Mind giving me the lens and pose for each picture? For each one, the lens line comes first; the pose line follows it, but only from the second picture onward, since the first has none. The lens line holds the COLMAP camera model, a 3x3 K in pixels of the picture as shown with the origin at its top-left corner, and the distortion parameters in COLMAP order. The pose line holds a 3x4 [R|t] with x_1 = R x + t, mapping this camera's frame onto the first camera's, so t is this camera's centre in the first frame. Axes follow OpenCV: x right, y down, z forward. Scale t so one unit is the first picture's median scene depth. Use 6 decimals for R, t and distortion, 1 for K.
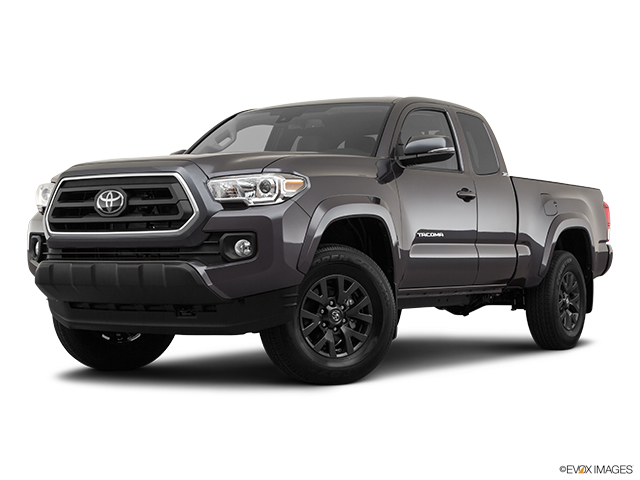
lens RADIAL K [[1191.8, 0, 320.2], [0, 1191.8, 238.4], [0, 0, 1]] dist [-0.038882, 0.000000]
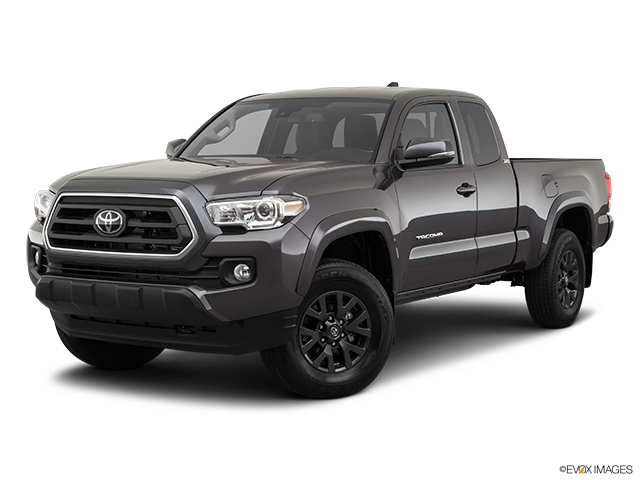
lens RADIAL K [[1205.3, 0, 322.8], [0, 1205.3, 241.5], [0, 0, 1]] dist [-0.065287, 0.000000]
pose [[0.999997, 0.002004, 0.001424, 0.001500], [-0.002125, 0.995875, 0.090708, -0.102472], [-0.001236, -0.090710, 0.995877, -0.007694]]
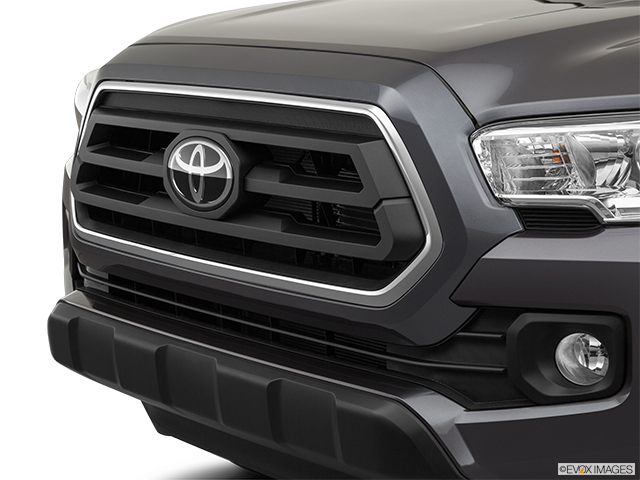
lens RADIAL K [[1488.5, 0, 320.2], [0, 1488.5, 235.2], [0, 0, 1]] dist [-0.006066, 0.000000]
pose [[0.960318, 0.041833, -0.275752, -0.023298], [0.011543, 0.981880, 0.189153, -0.090577], [0.278668, -0.184830, 0.942434, 0.580479]]
